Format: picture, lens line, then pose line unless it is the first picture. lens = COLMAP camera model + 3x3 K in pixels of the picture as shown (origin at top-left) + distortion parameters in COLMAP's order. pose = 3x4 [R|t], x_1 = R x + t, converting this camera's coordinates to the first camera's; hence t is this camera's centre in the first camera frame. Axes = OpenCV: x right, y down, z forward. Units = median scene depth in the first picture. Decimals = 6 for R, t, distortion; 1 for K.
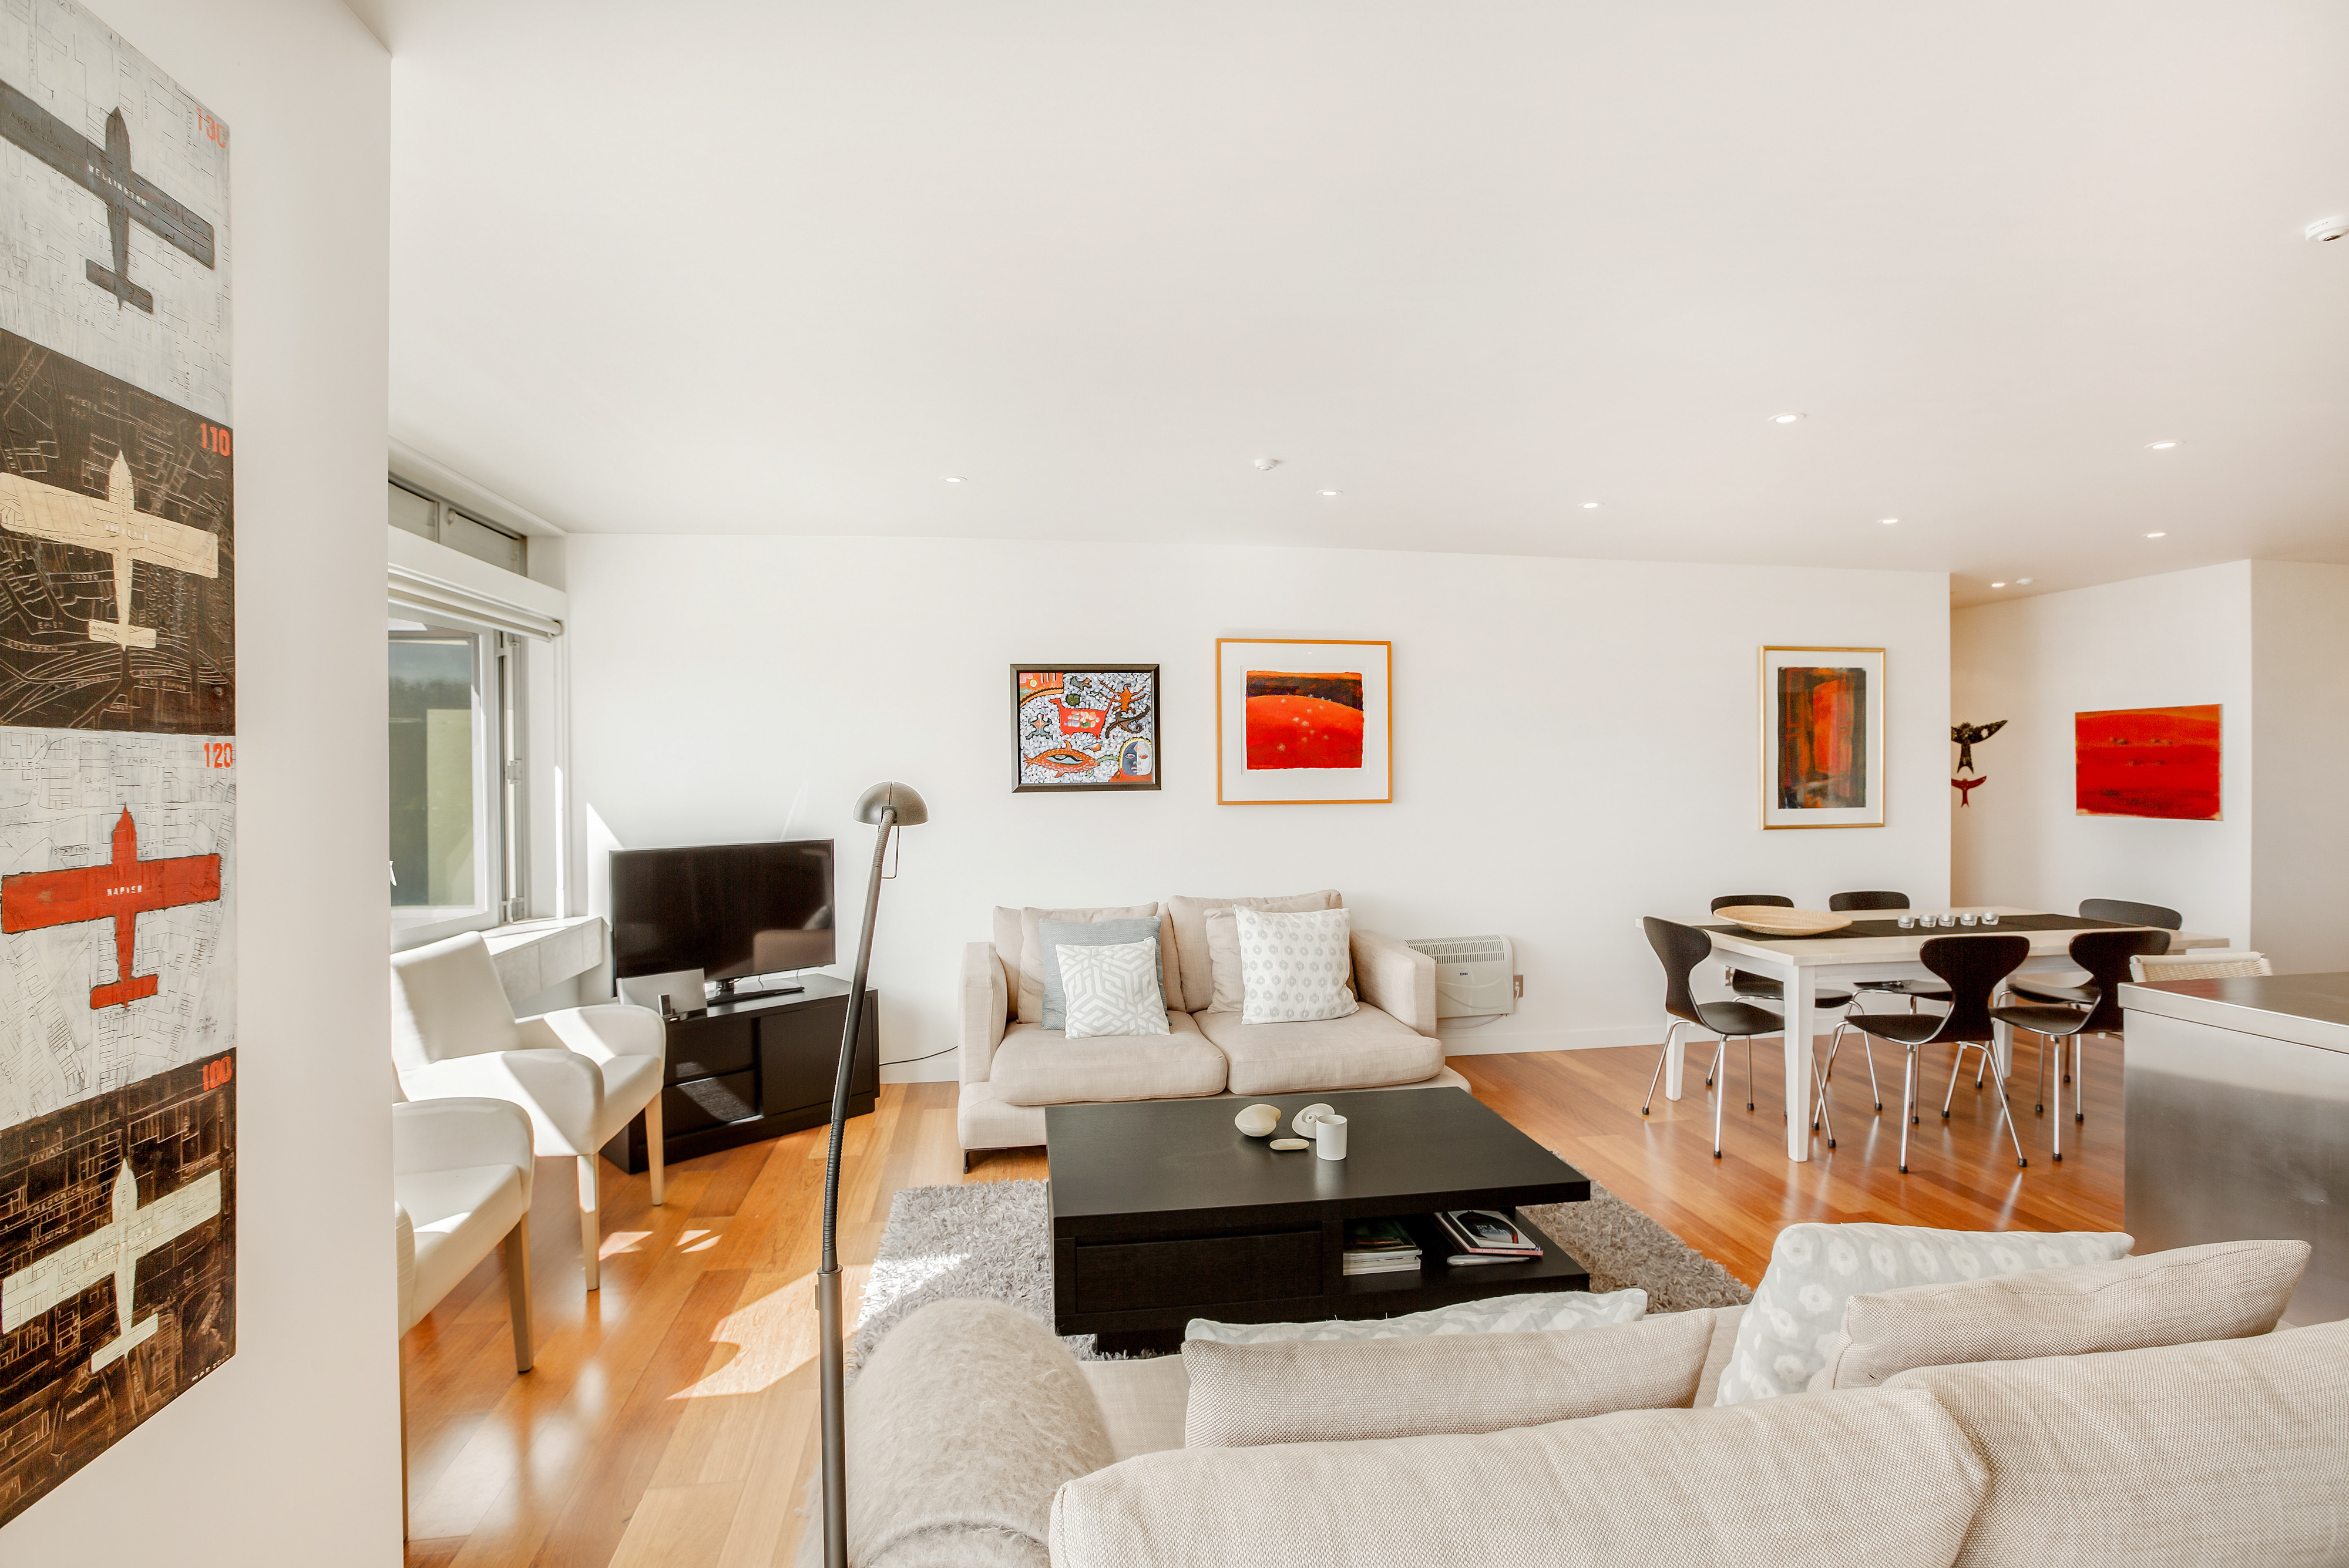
lens RADIAL K [[1069.3, 0, 1168.4], [0, 1069.3, 780.6], [0, 0, 1]] dist [-0.018428, 0.002771]
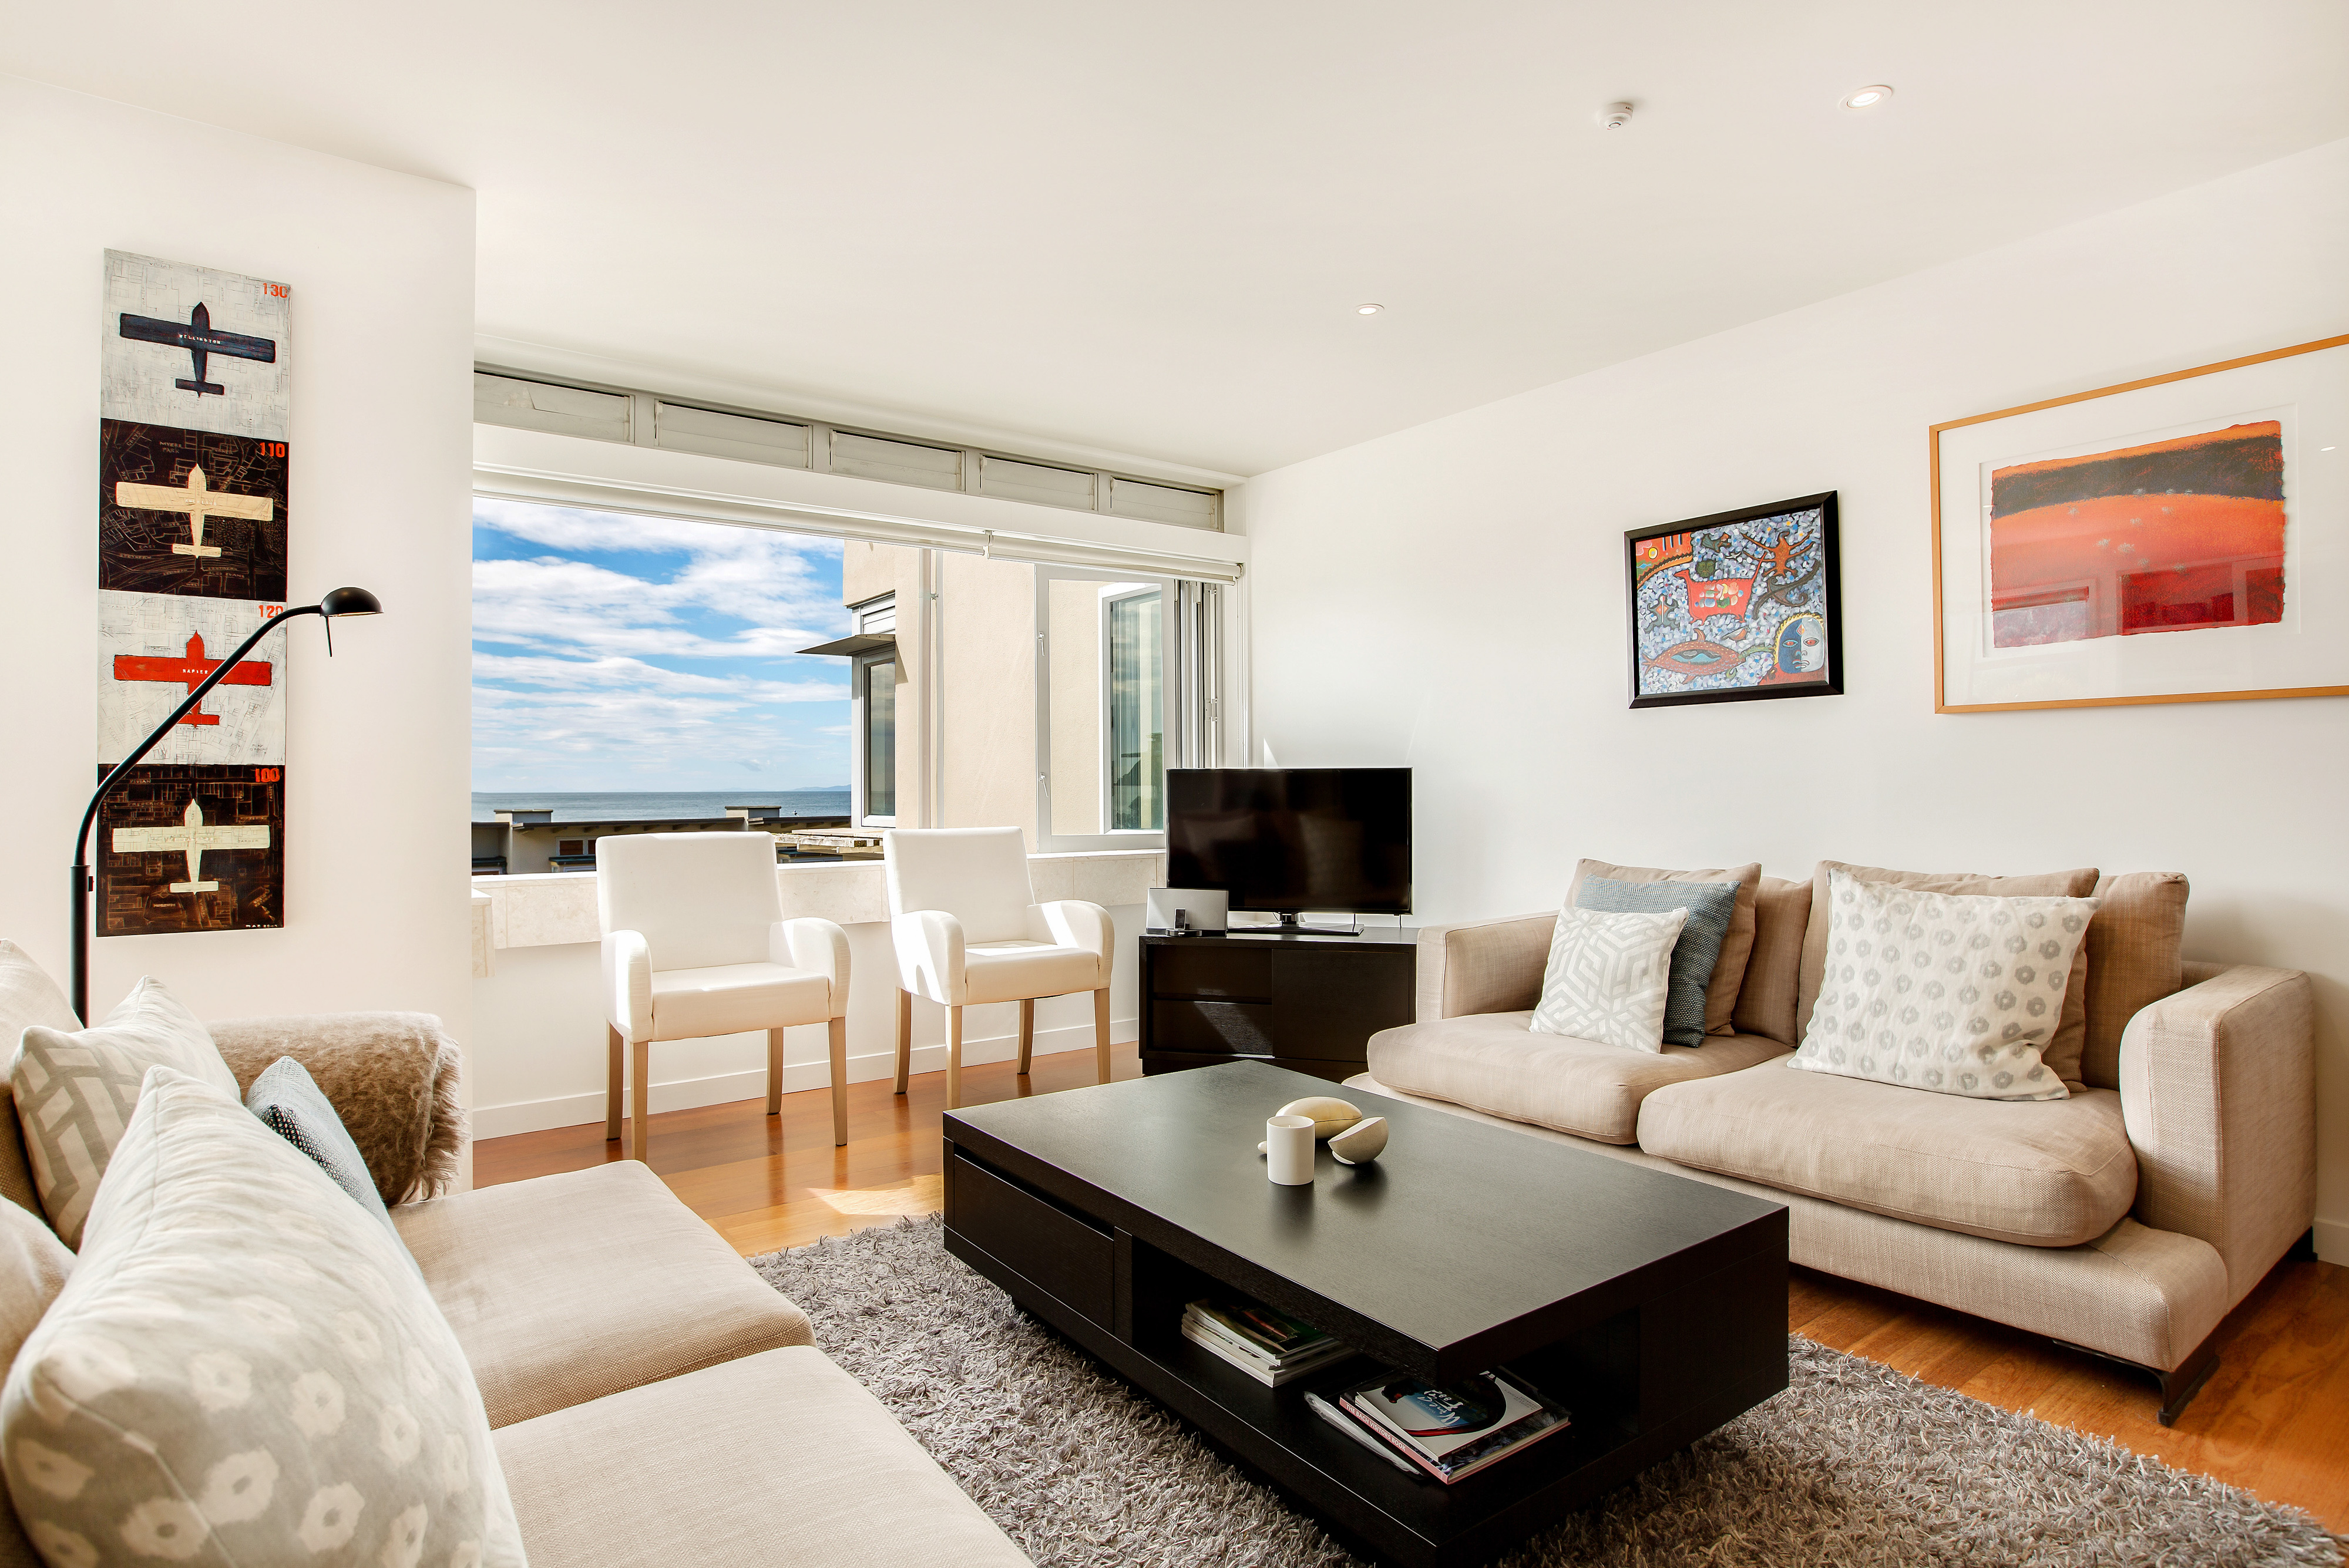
lens RADIAL K [[1251.9, 0, 1175.6], [0, 1251.9, 780.4], [0, 0, 1]] dist [-0.006658, 0.001679]
pose [[0.473884, -0.002104, -0.880585, 0.523894], [-0.008968, 0.999934, -0.007216, 0.079081], [0.880541, 0.011317, 0.473834, 0.378237]]
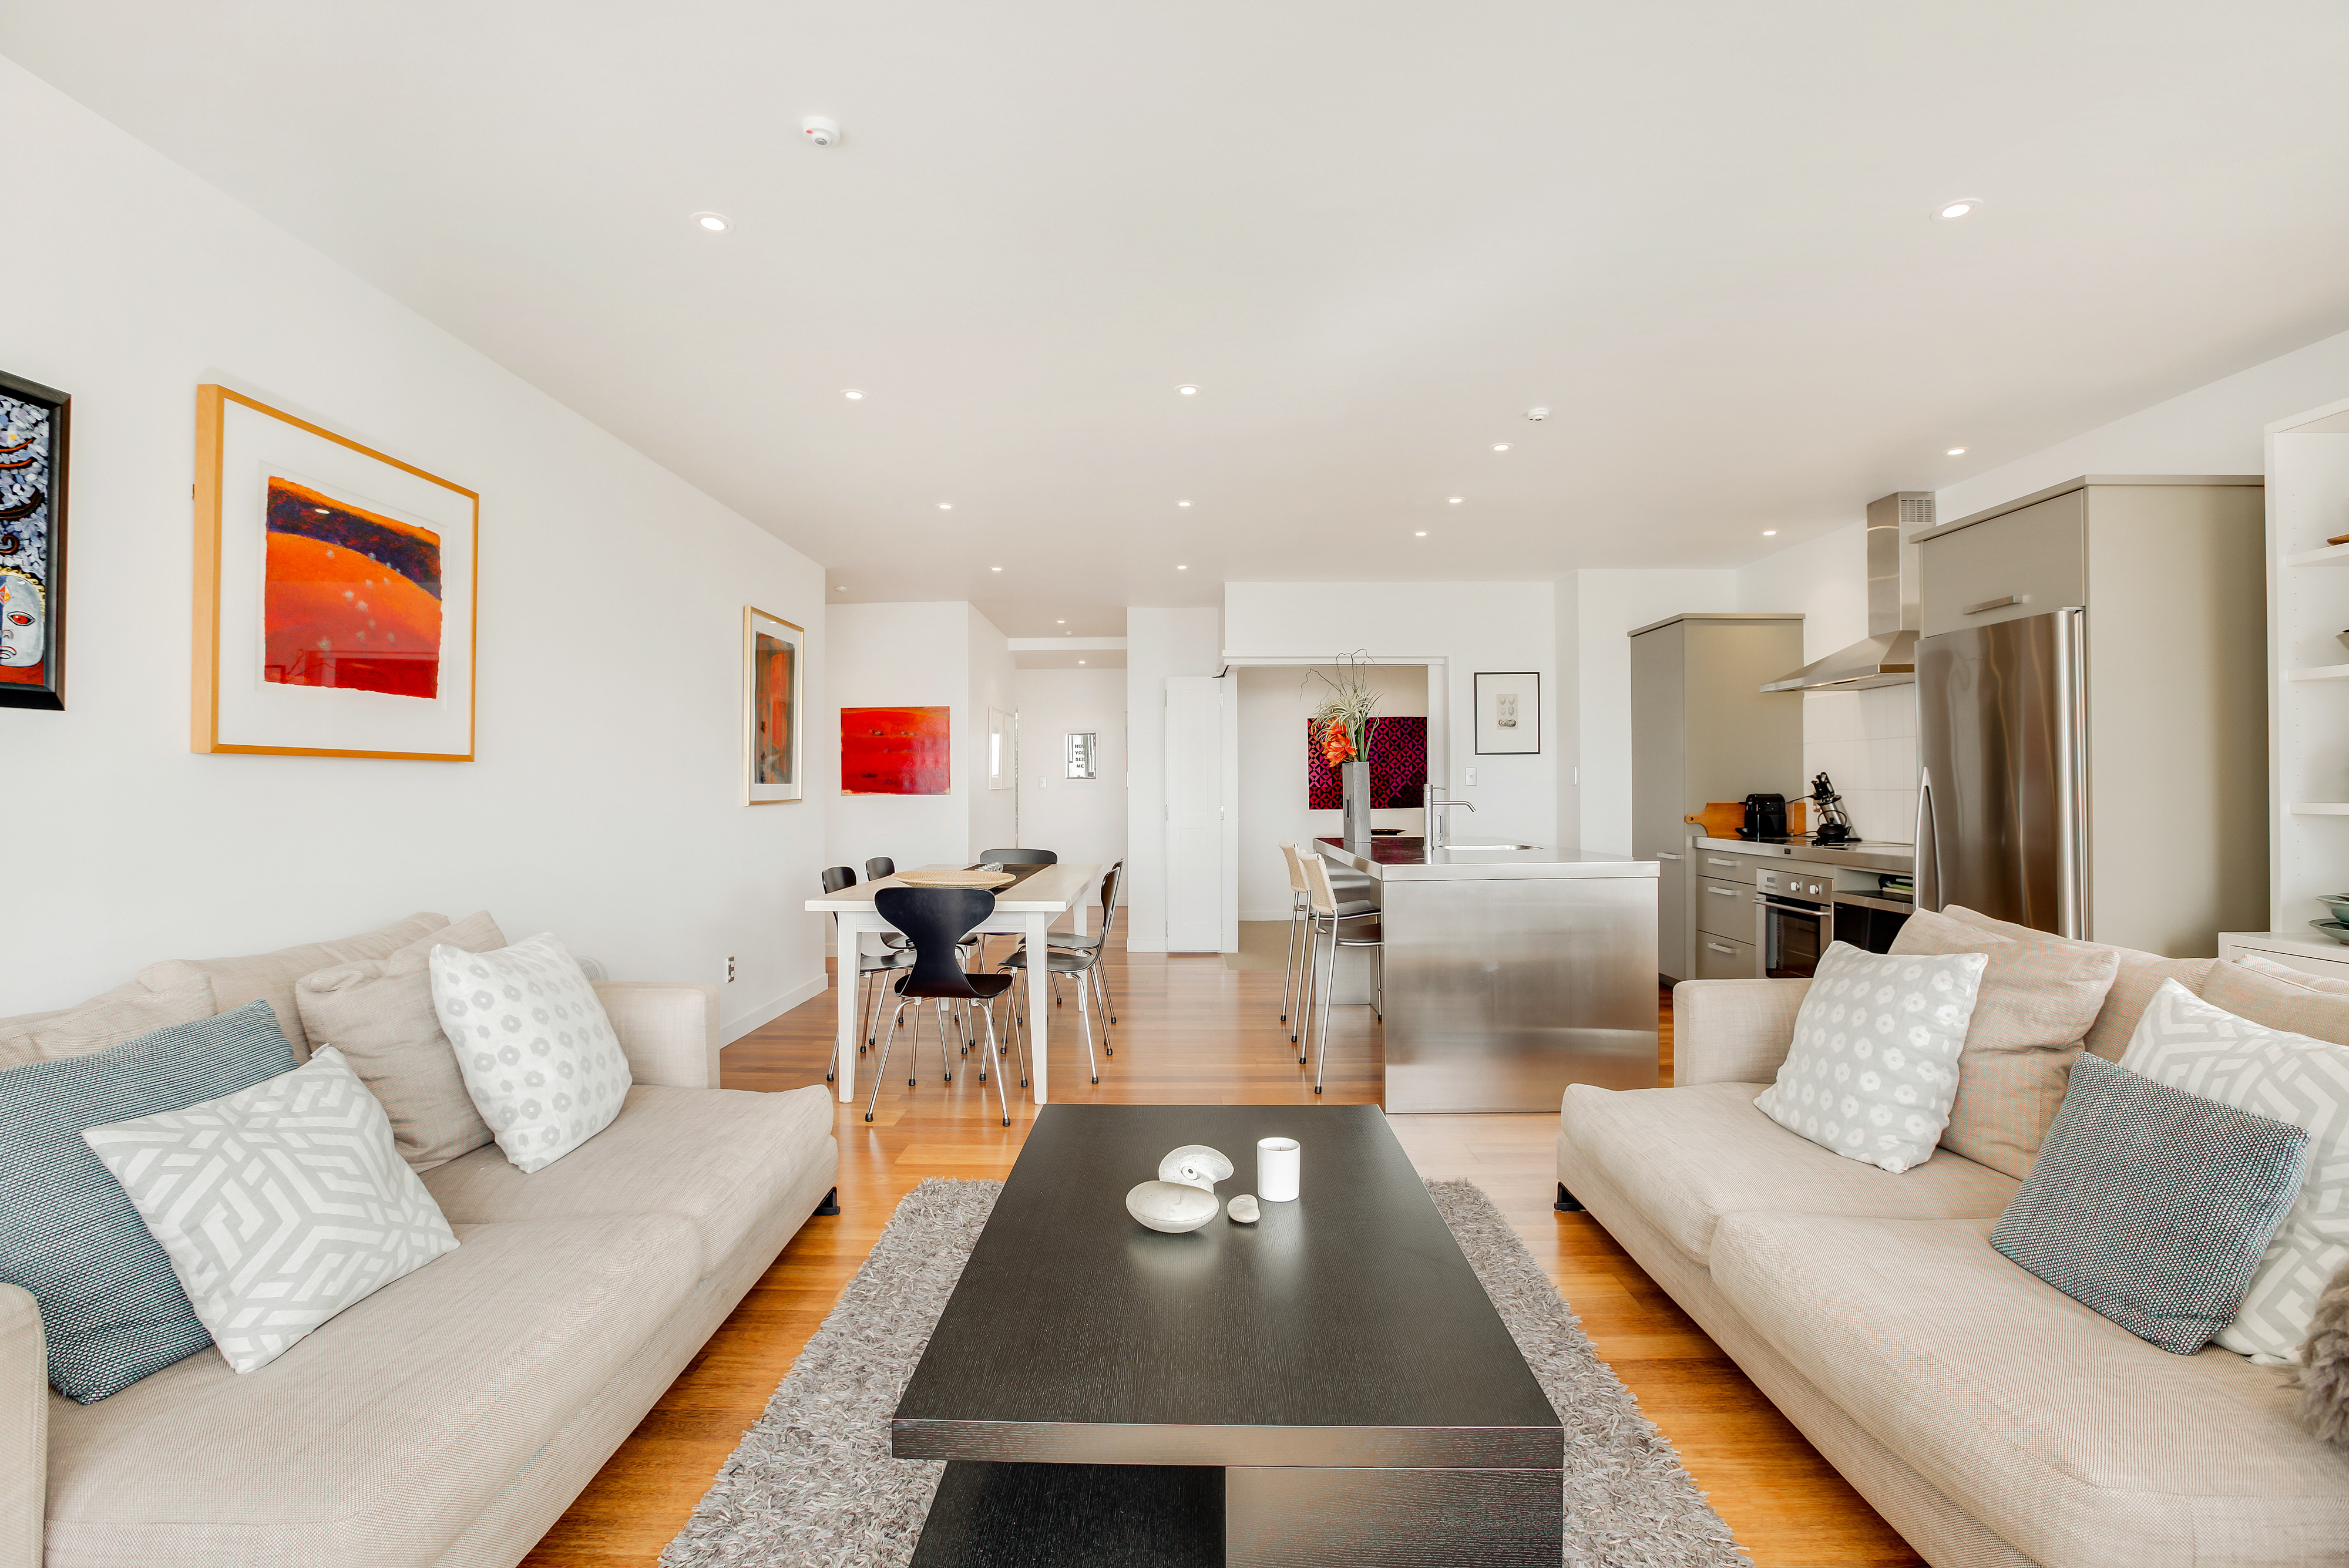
lens RADIAL K [[1069.3, 0, 1174.6], [0, 1069.3, 772.3], [0, 0, 1]] dist [-0.018428, 0.002771]
pose [[0.159311, 0.017691, 0.987070, -0.383640], [0.016729, 0.999647, -0.020616, 0.055141], [-0.987087, 0.019797, 0.158959, 0.624202]]
